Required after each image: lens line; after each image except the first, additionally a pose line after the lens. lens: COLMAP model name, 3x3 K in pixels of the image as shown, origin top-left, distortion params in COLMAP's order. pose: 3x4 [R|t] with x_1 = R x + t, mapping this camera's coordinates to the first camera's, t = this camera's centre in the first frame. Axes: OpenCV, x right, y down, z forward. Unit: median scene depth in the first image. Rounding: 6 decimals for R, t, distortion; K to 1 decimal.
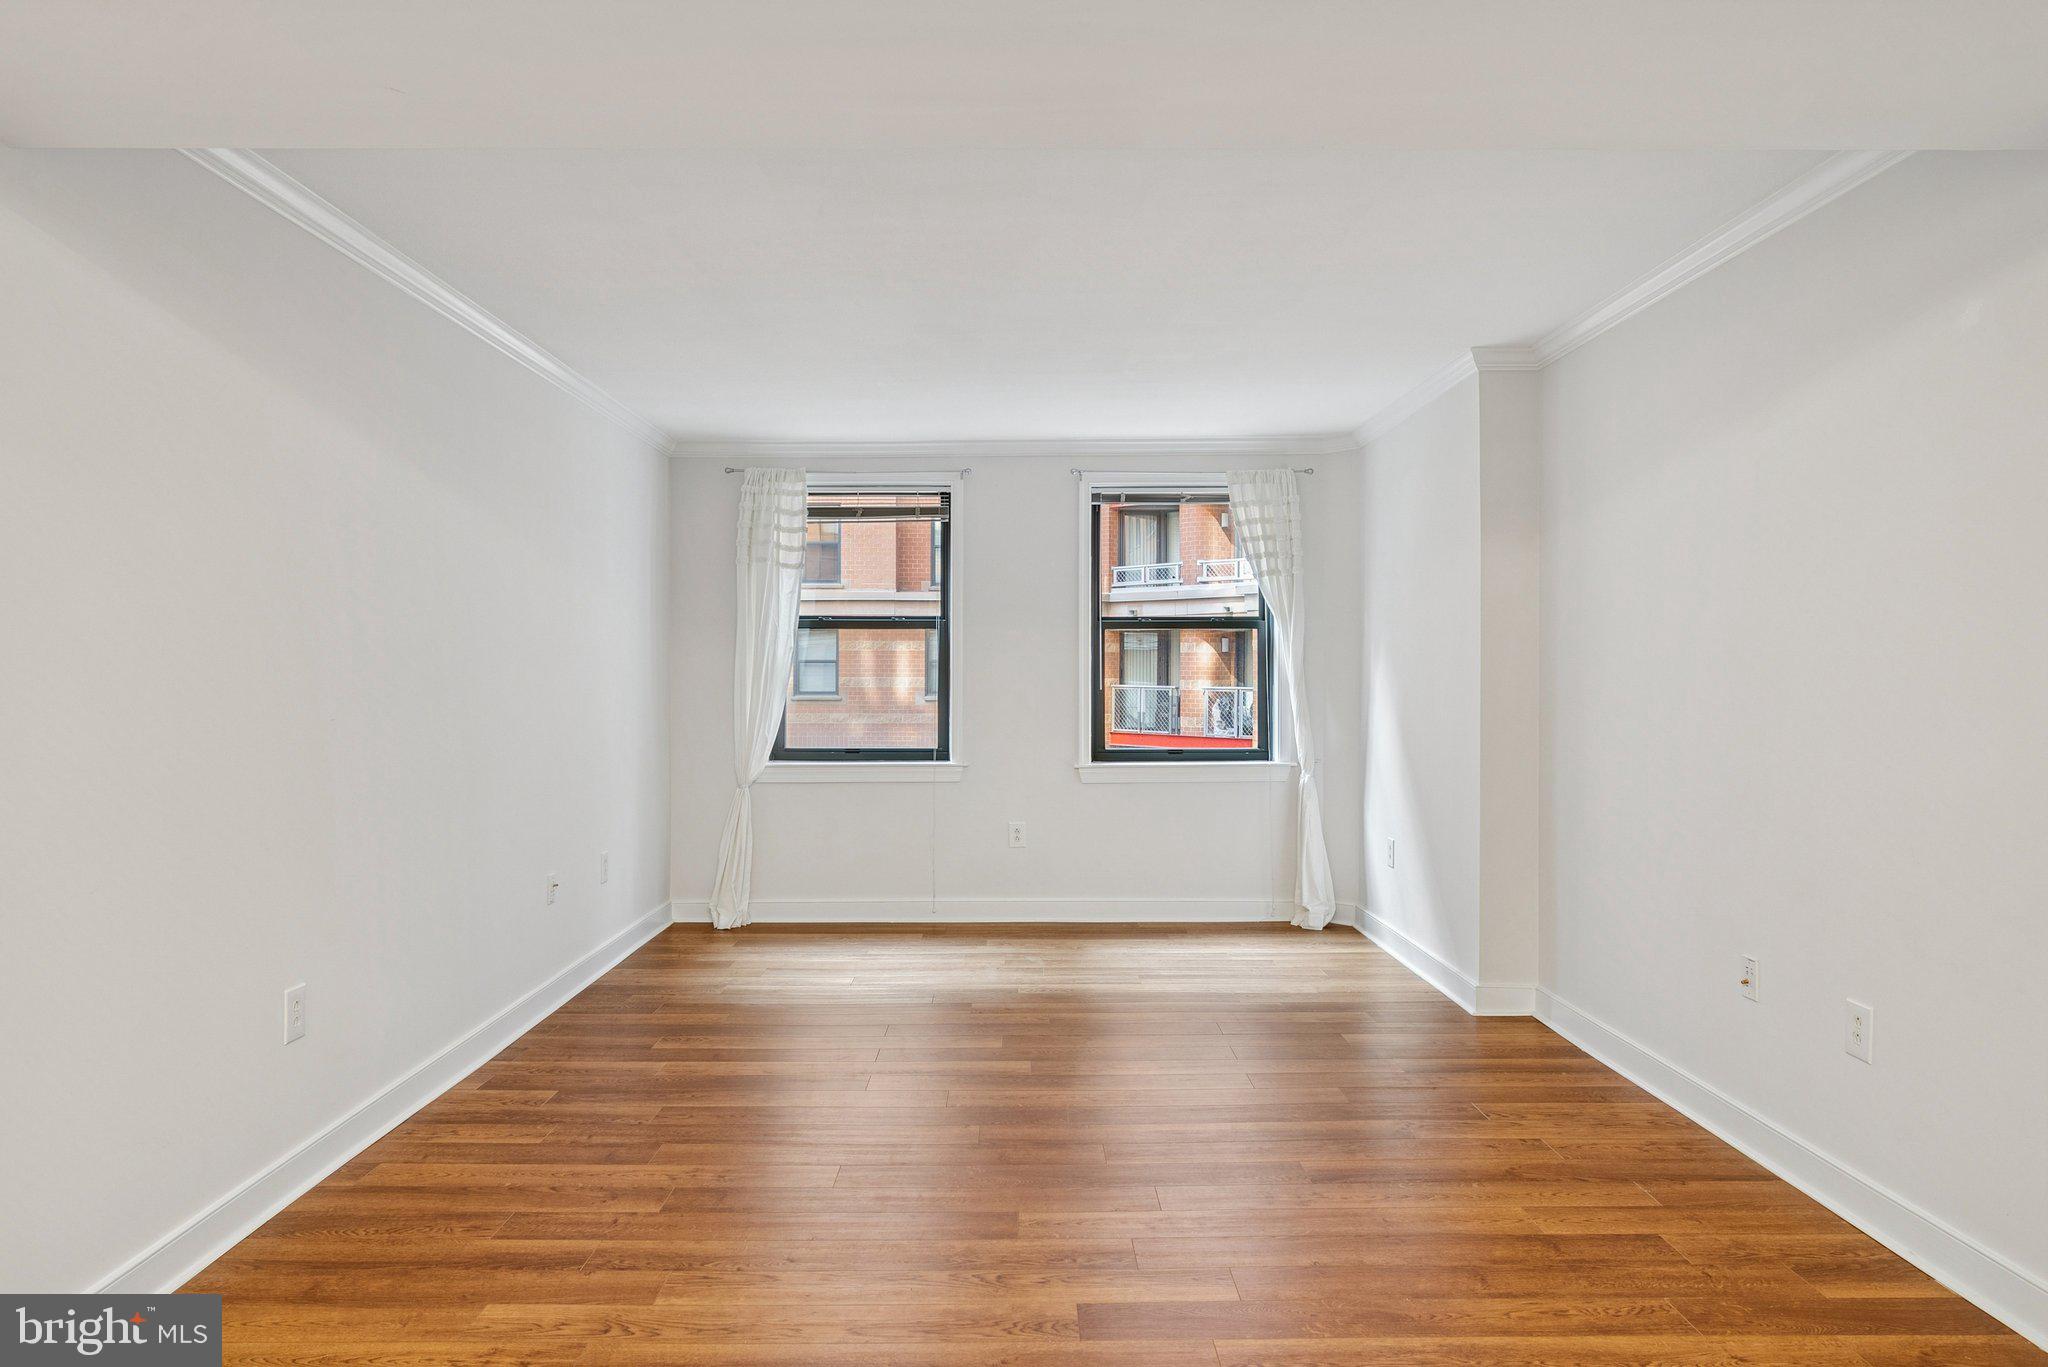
lens RADIAL K [[1282.8, 0, 1016.3], [0, 1282.8, 684.8], [0, 0, 1]] dist [0.000851, 0.000087]
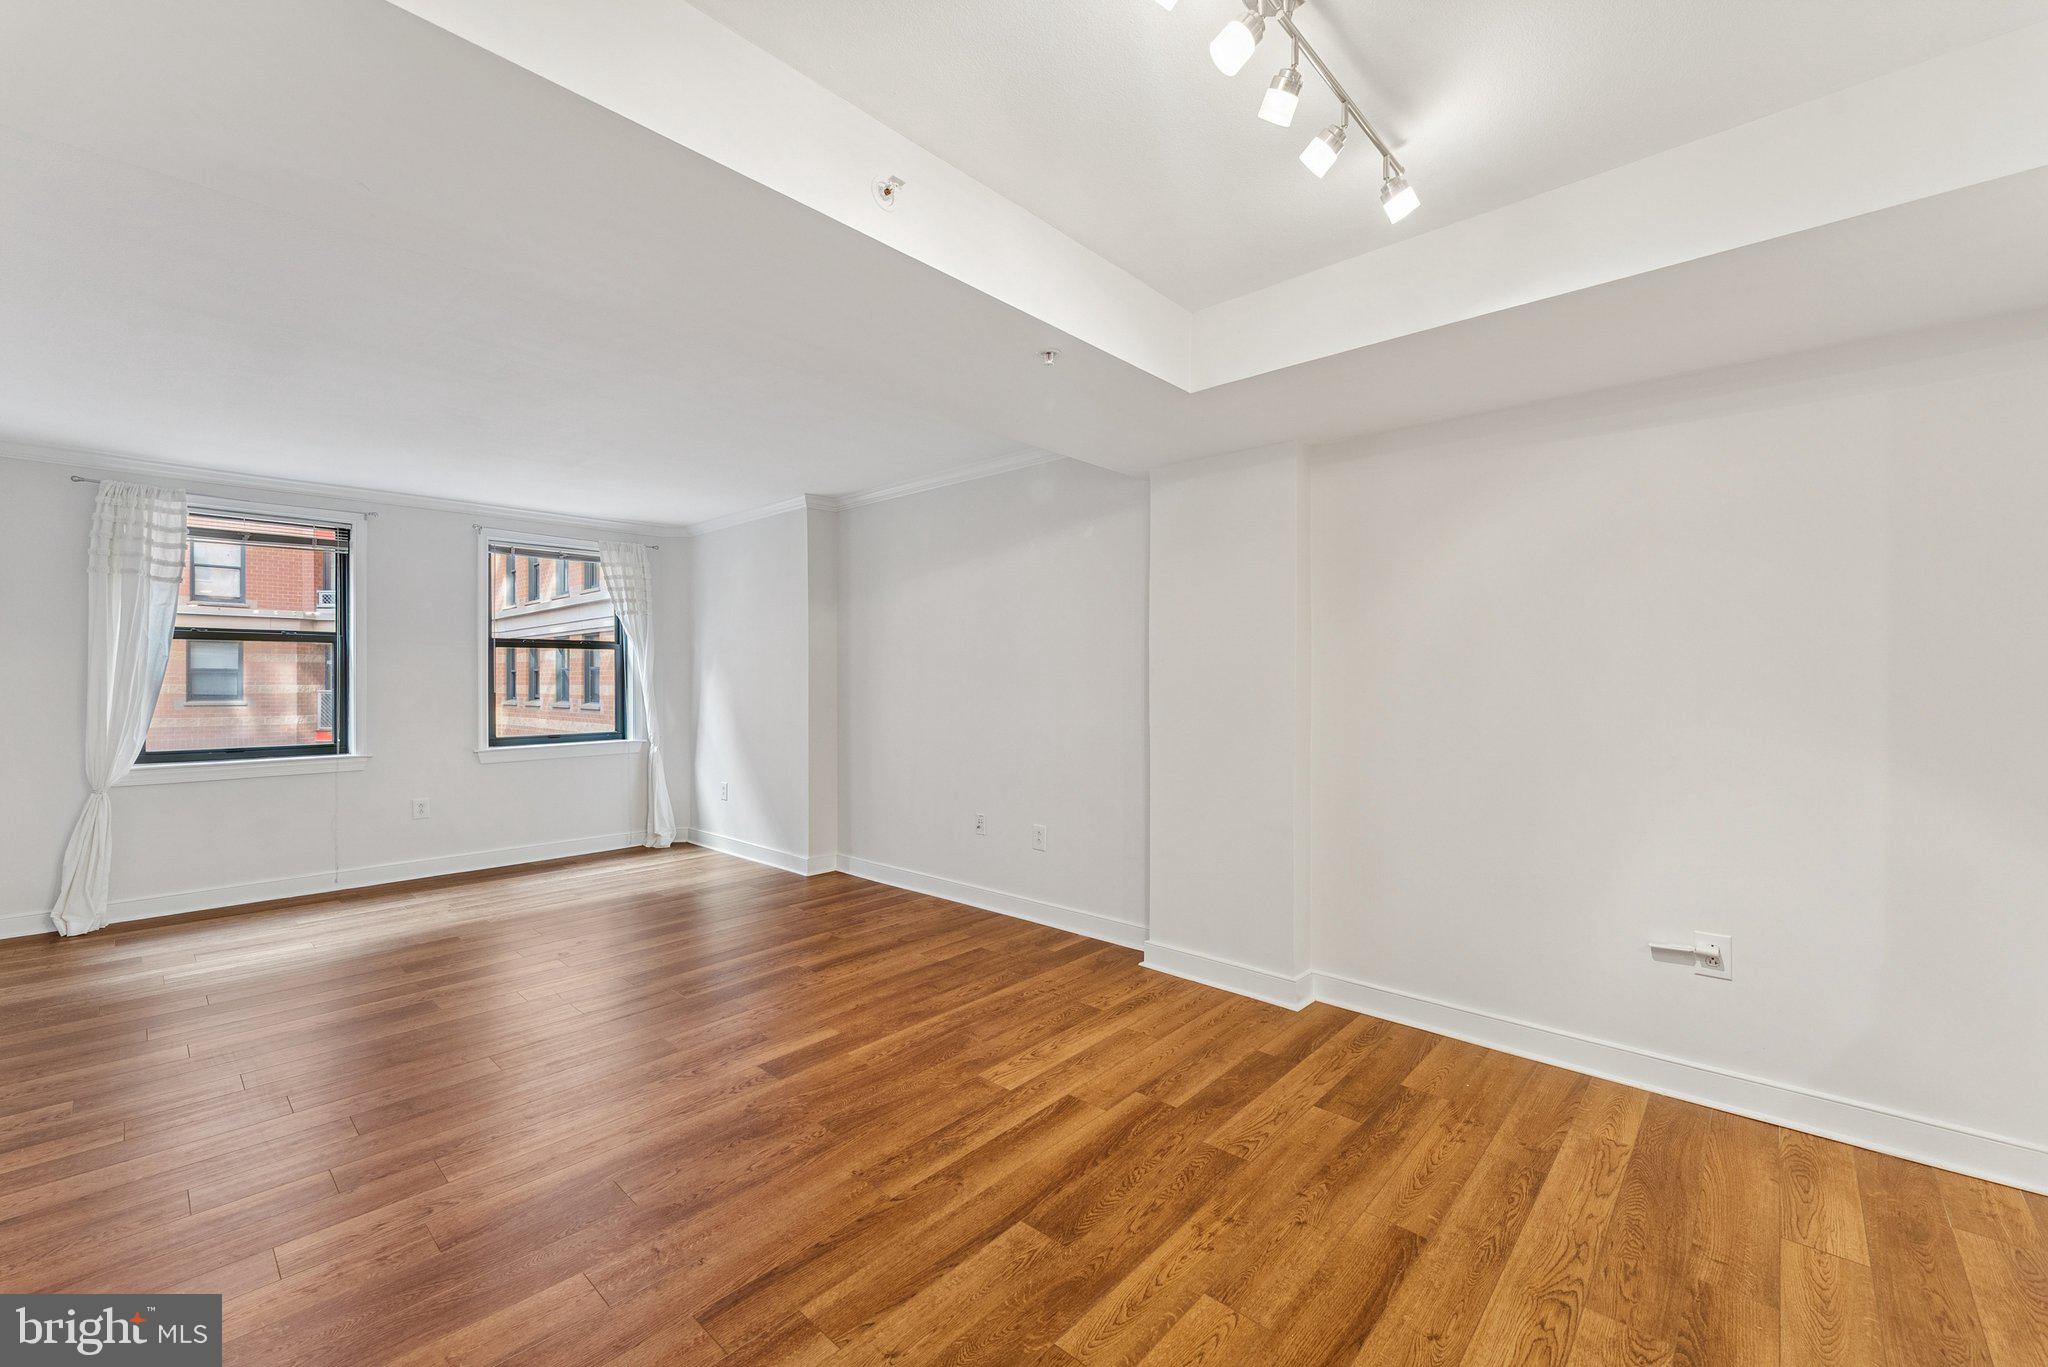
lens RADIAL K [[830.9, 0, 1023.4], [0, 830.9, 682.9], [0, 0, 1]] dist [0.001559, -0.000714]
pose [[0.676836, -0.003068, 0.736128, -0.245904], [0.007006, 0.999973, -0.002274, -0.000433], [-0.736101, 0.006697, 0.676839, 0.014813]]
